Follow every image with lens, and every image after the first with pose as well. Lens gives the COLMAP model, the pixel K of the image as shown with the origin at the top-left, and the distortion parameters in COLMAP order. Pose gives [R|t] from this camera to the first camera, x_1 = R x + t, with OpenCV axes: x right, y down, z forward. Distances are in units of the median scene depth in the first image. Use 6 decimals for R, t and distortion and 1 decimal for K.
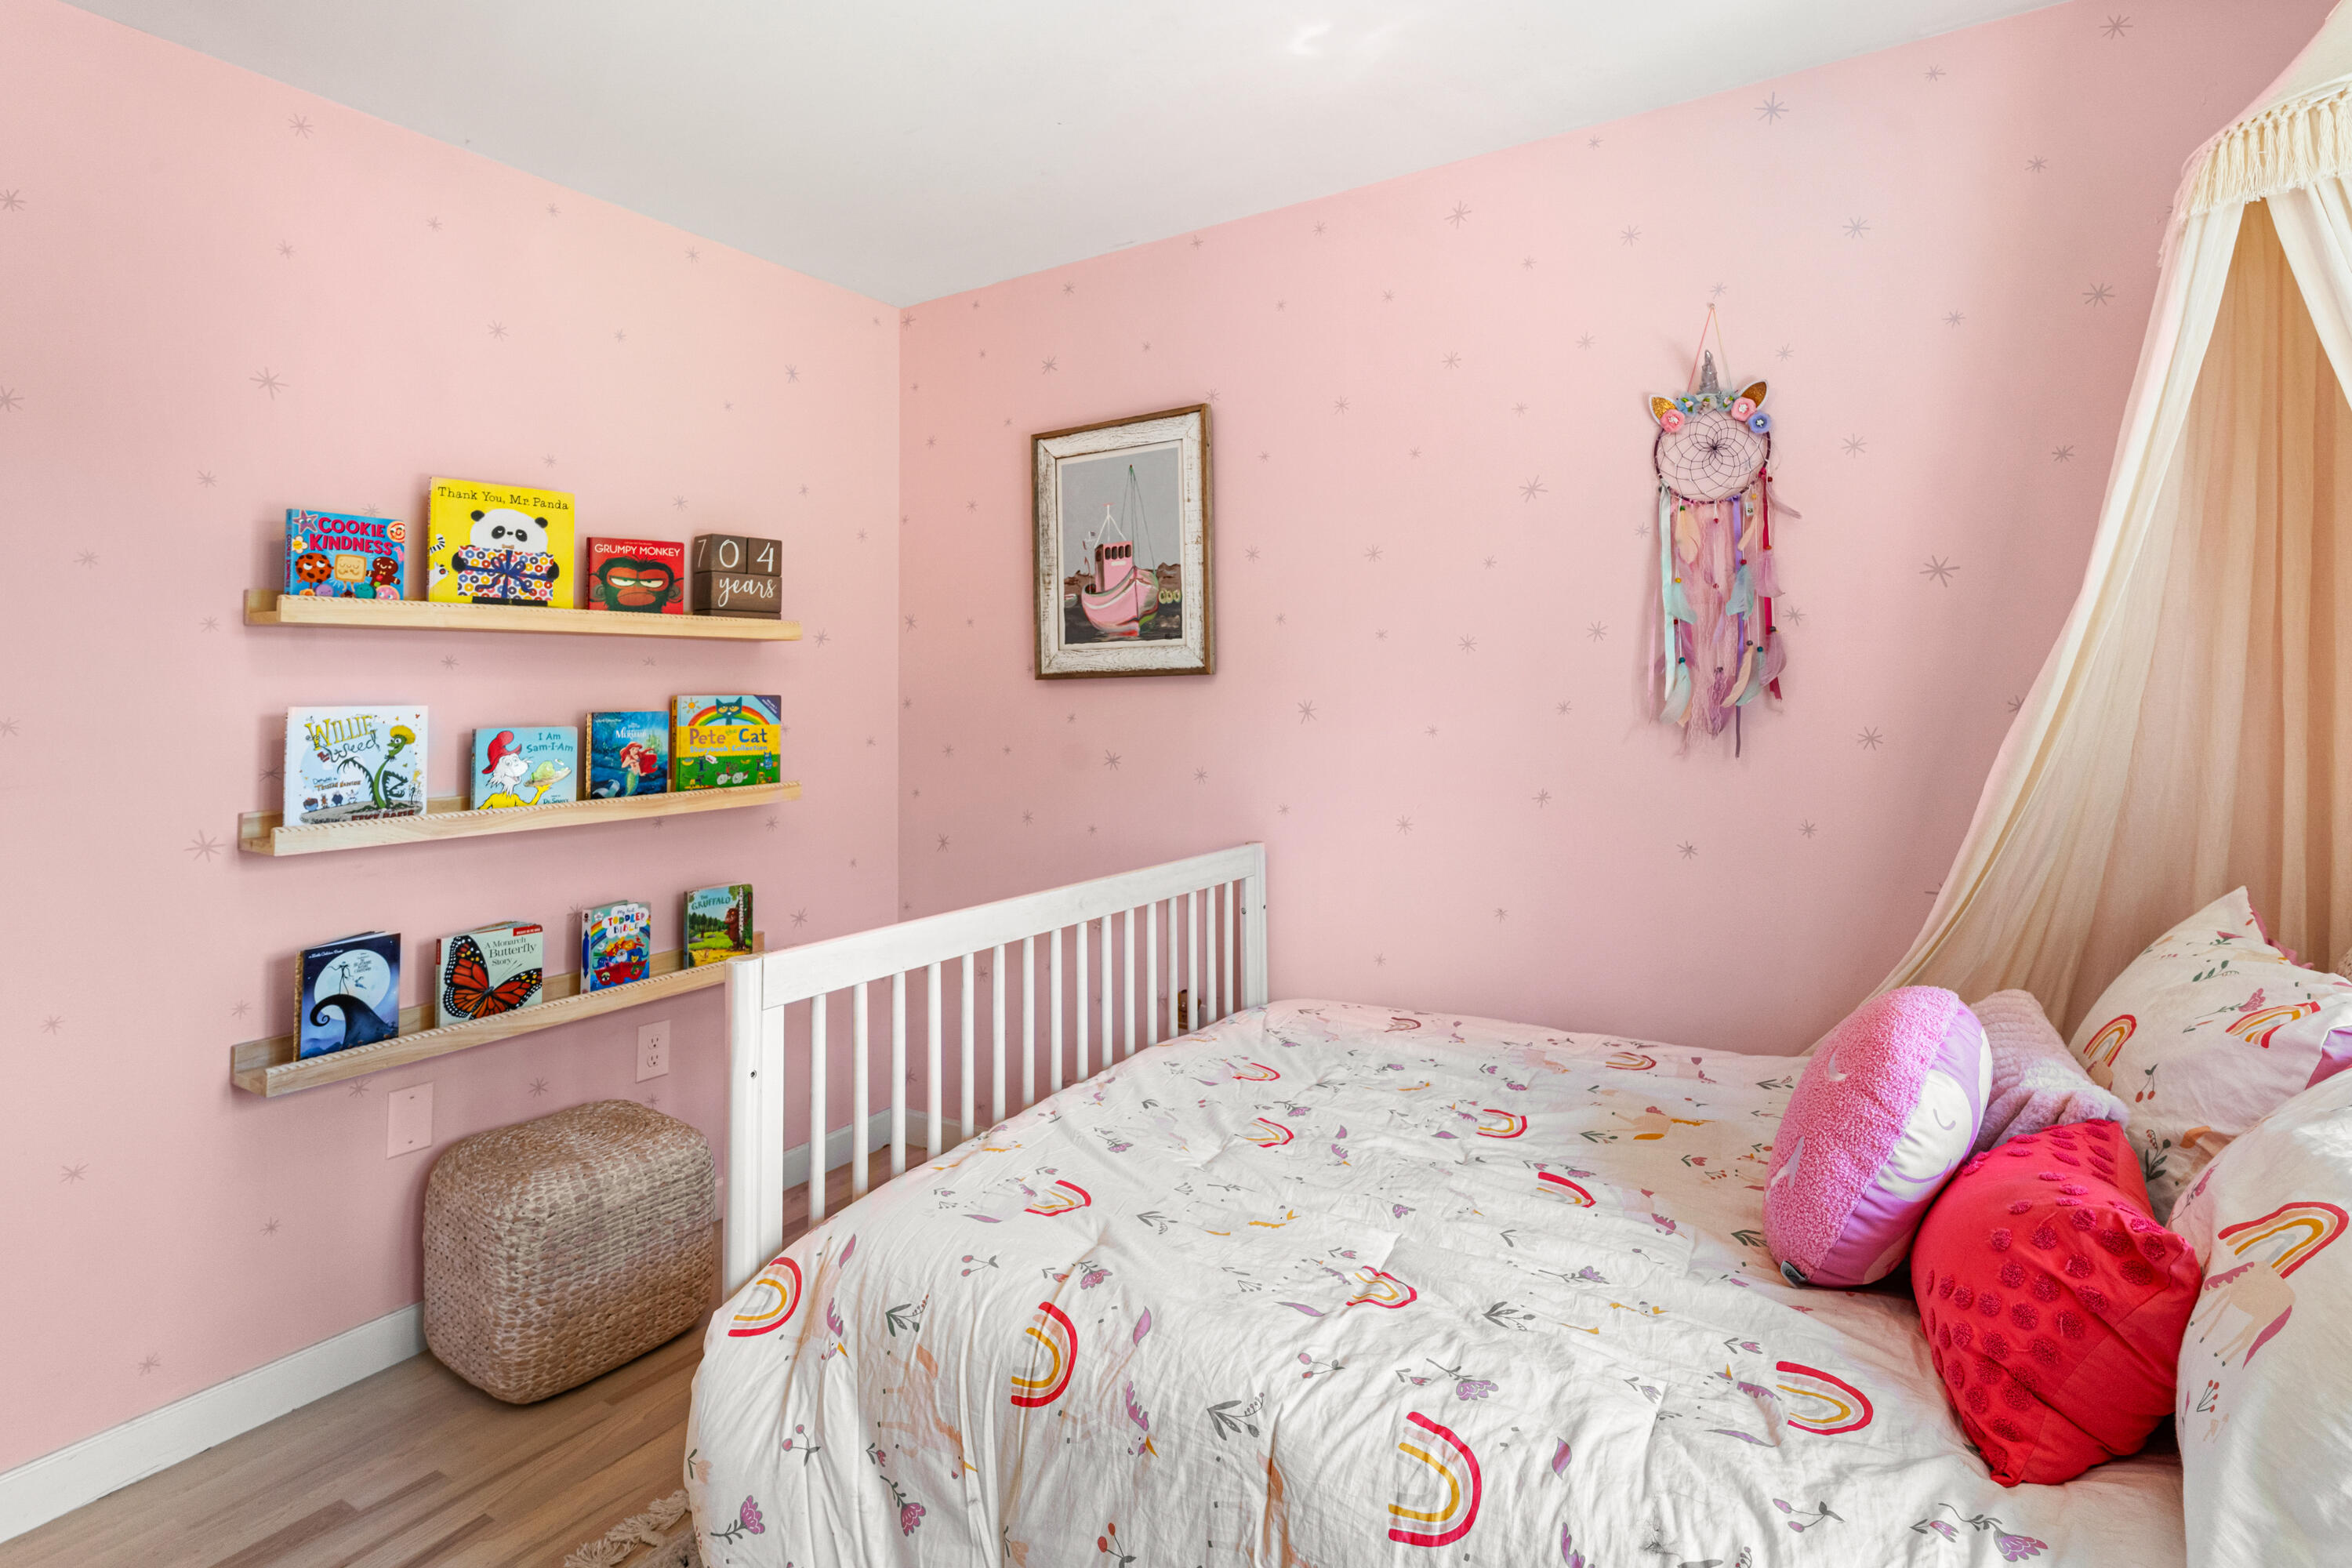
lens RADIAL K [[1139.4, 0, 1180.2], [0, 1139.4, 672.8], [0, 0, 1]] dist [0.000912, -0.001336]
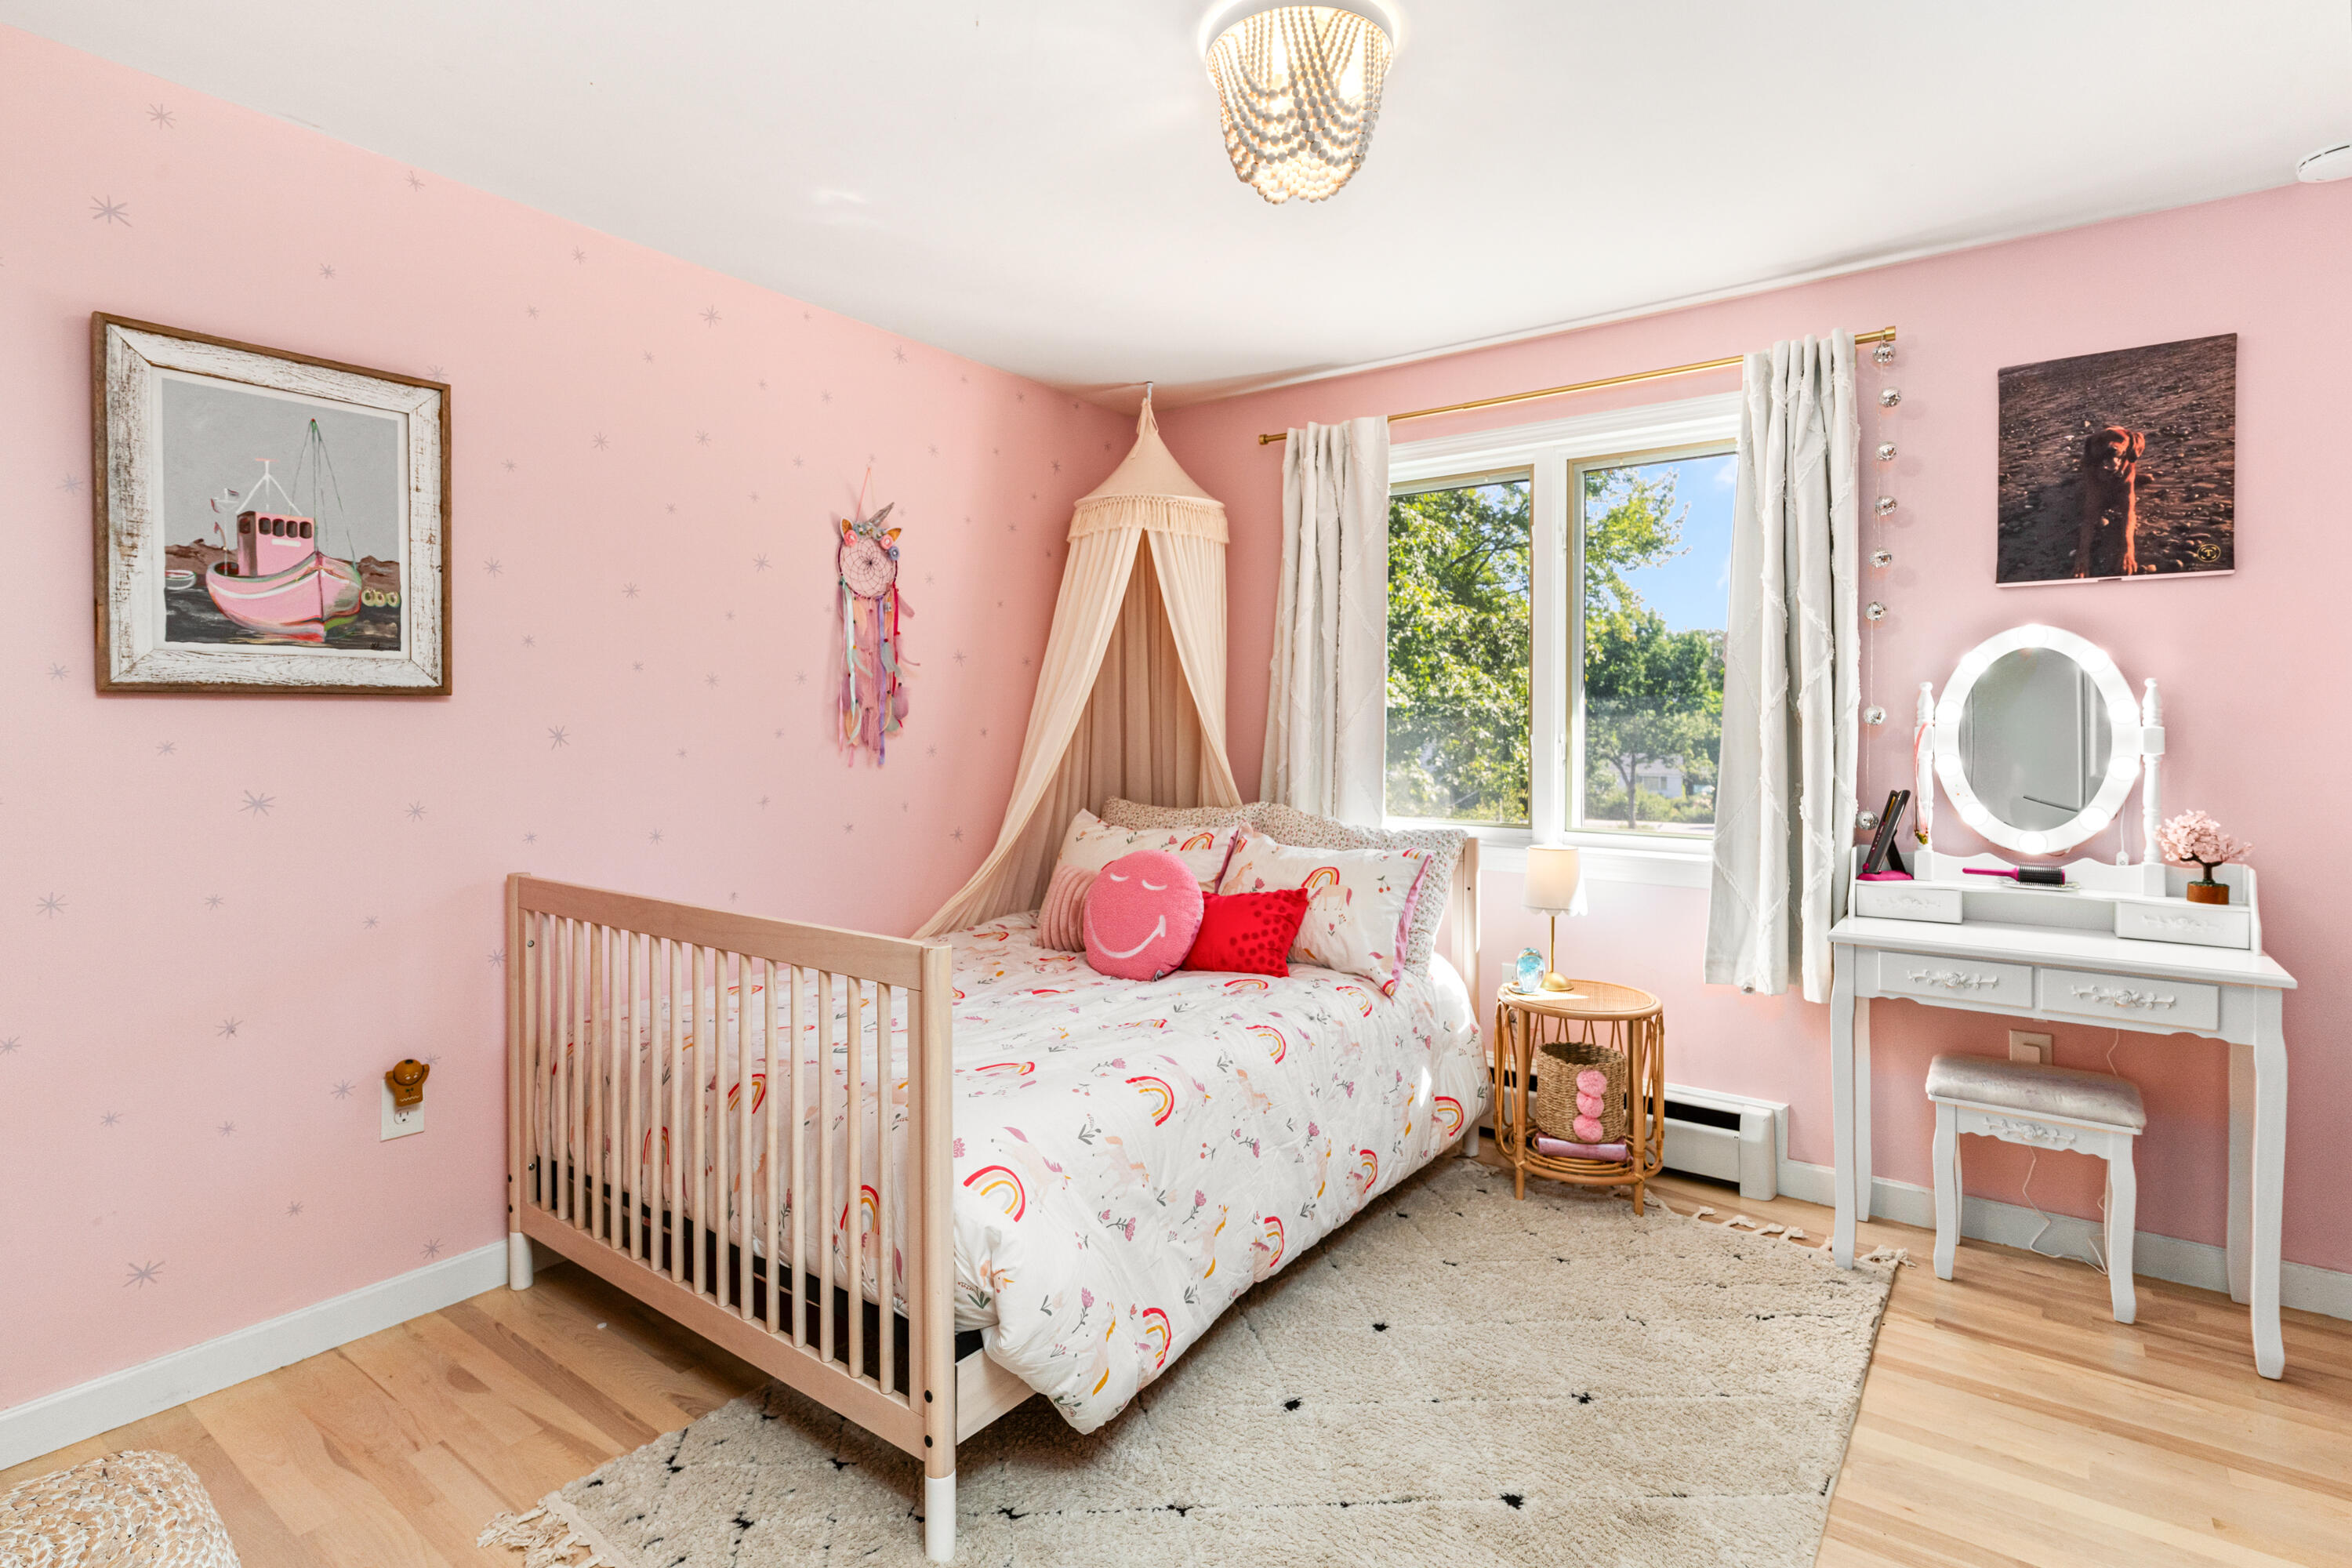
lens RADIAL K [[1139.4, 0, 1204.4], [0, 1139.4, 734.4], [0, 0, 1]] dist [0.000912, -0.001336]
pose [[0.058166, 0.001916, 0.998305, -0.787387], [-0.022578, 0.999745, -0.000603, 0.018091], [-0.998052, -0.022505, 0.058194, 0.350709]]
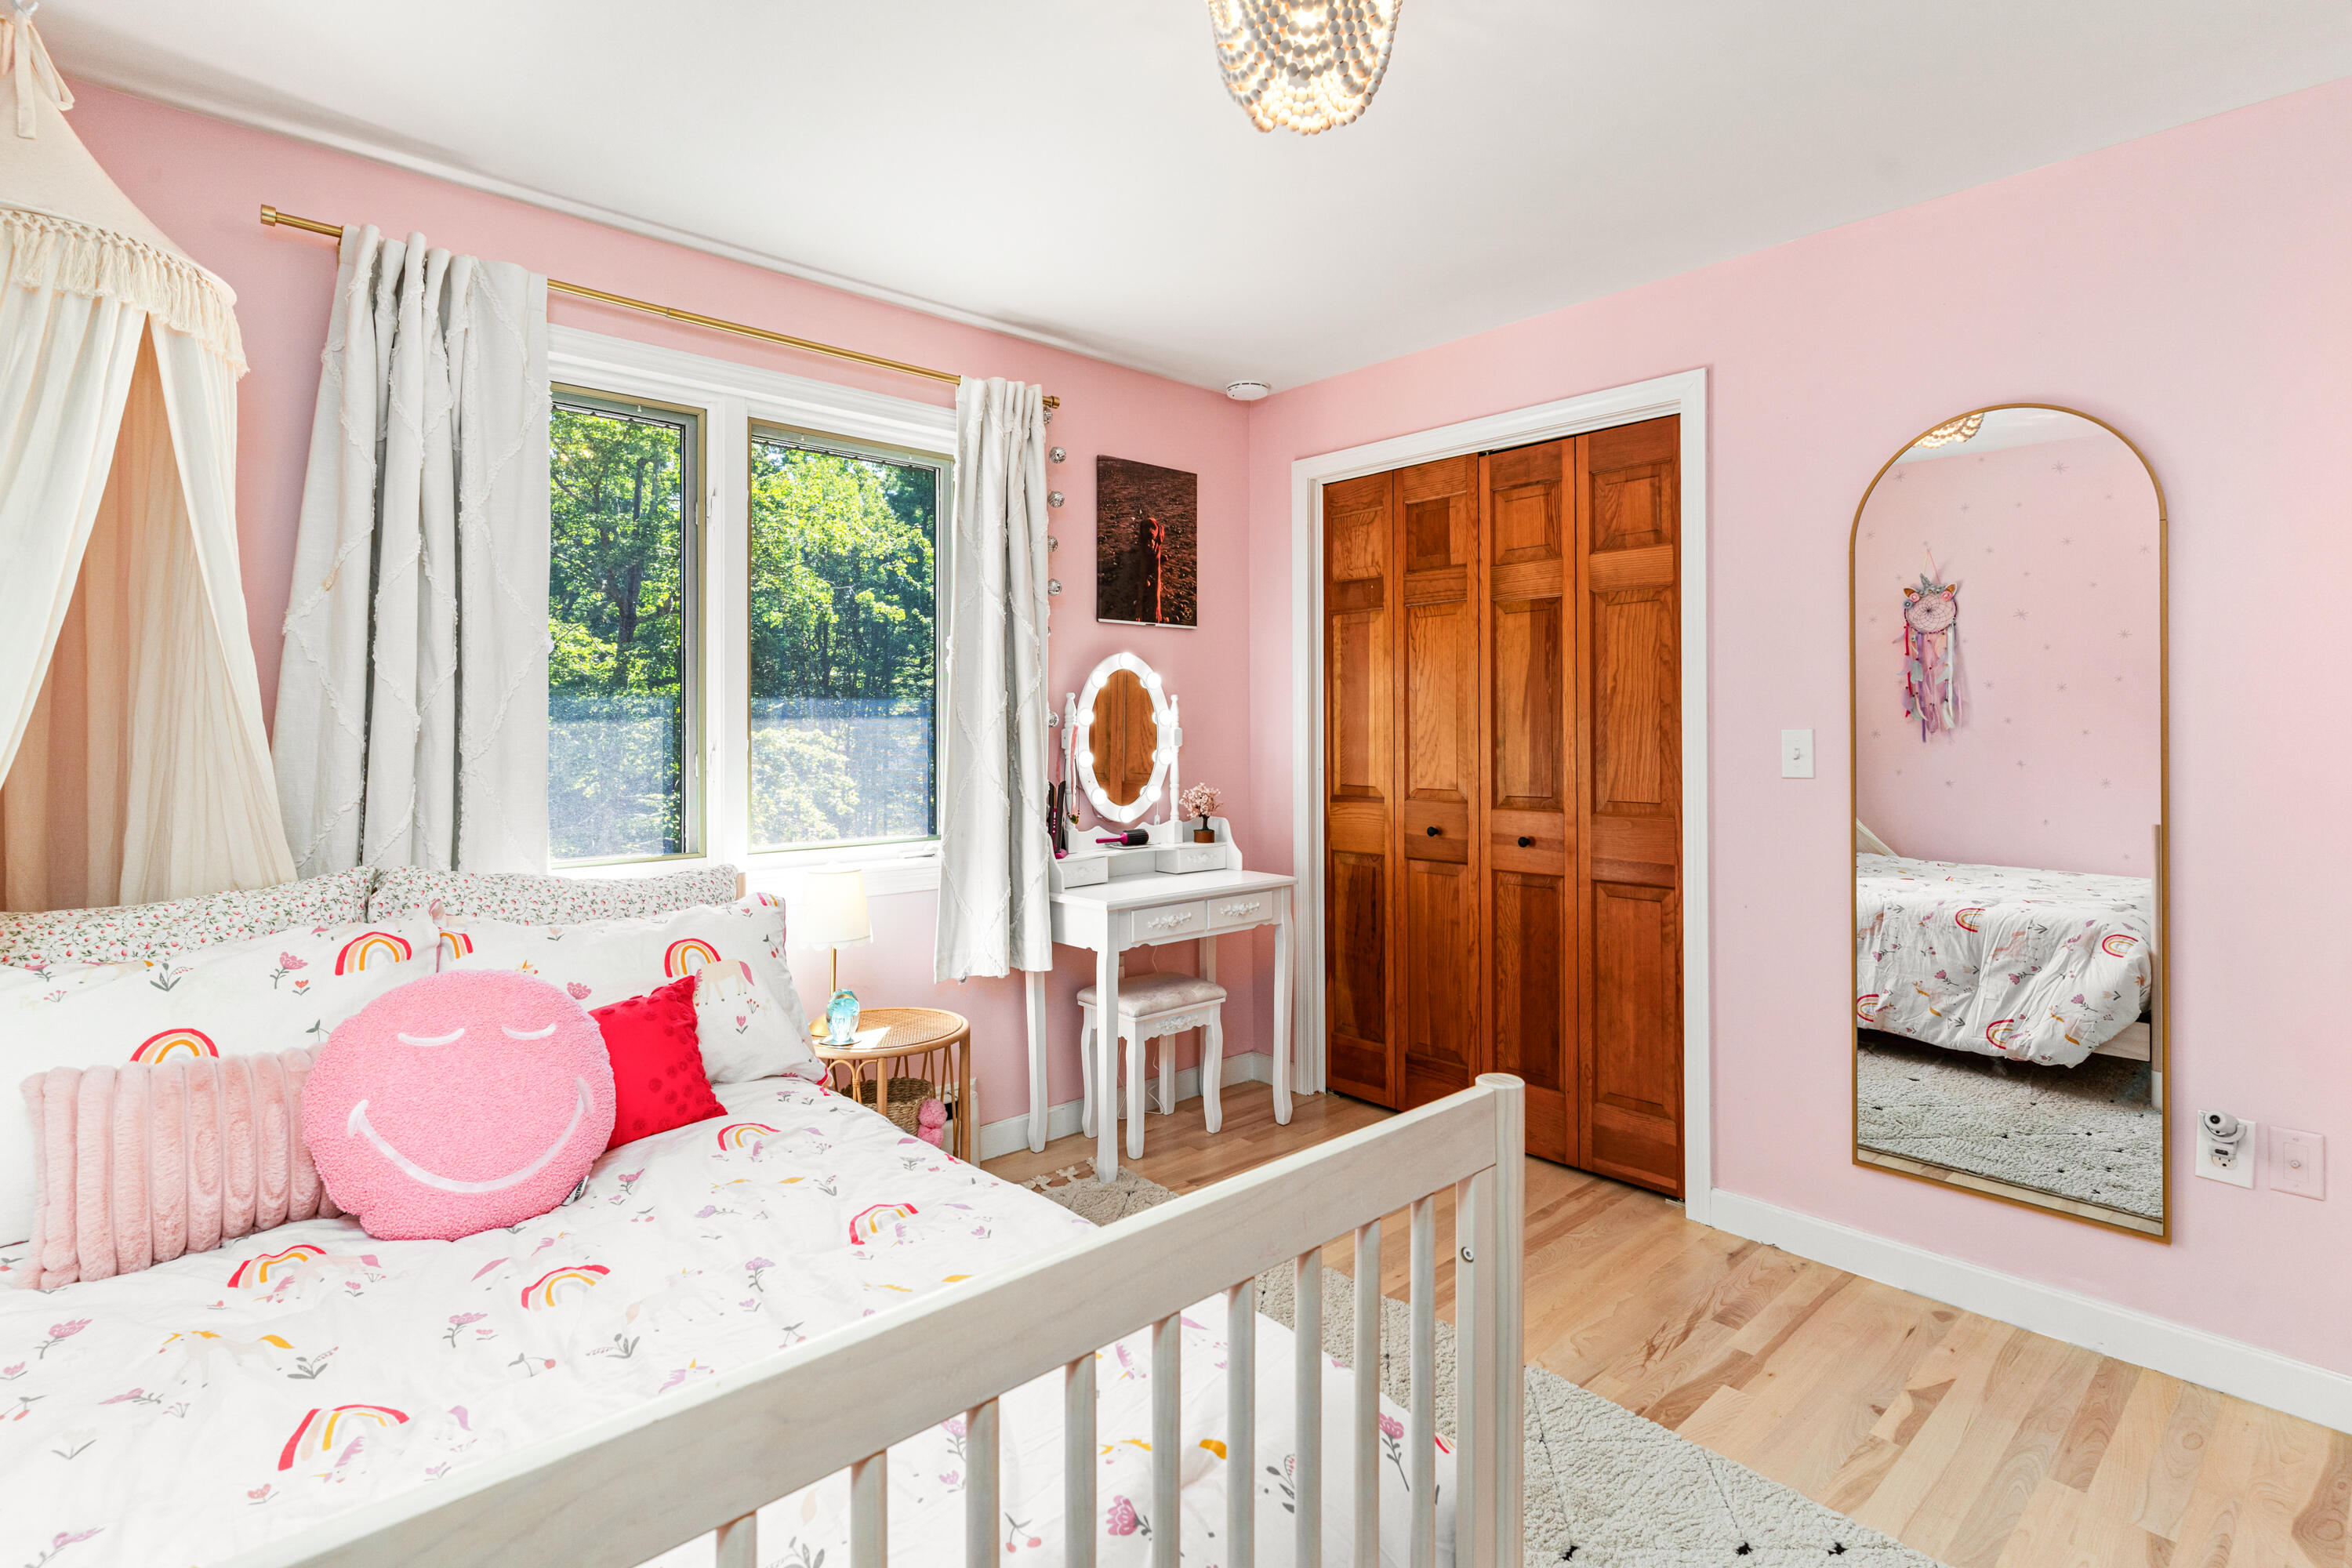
lens RADIAL K [[1139.4, 0, 1187.9], [0, 1139.4, 720.2], [0, 0, 1]] dist [0.000912, -0.001336]
pose [[-0.965007, 0.008524, 0.262085, -0.222238], [0.002911, 0.999758, -0.021799, 0.014444], [-0.262207, -0.020274, -0.964799, 0.913444]]
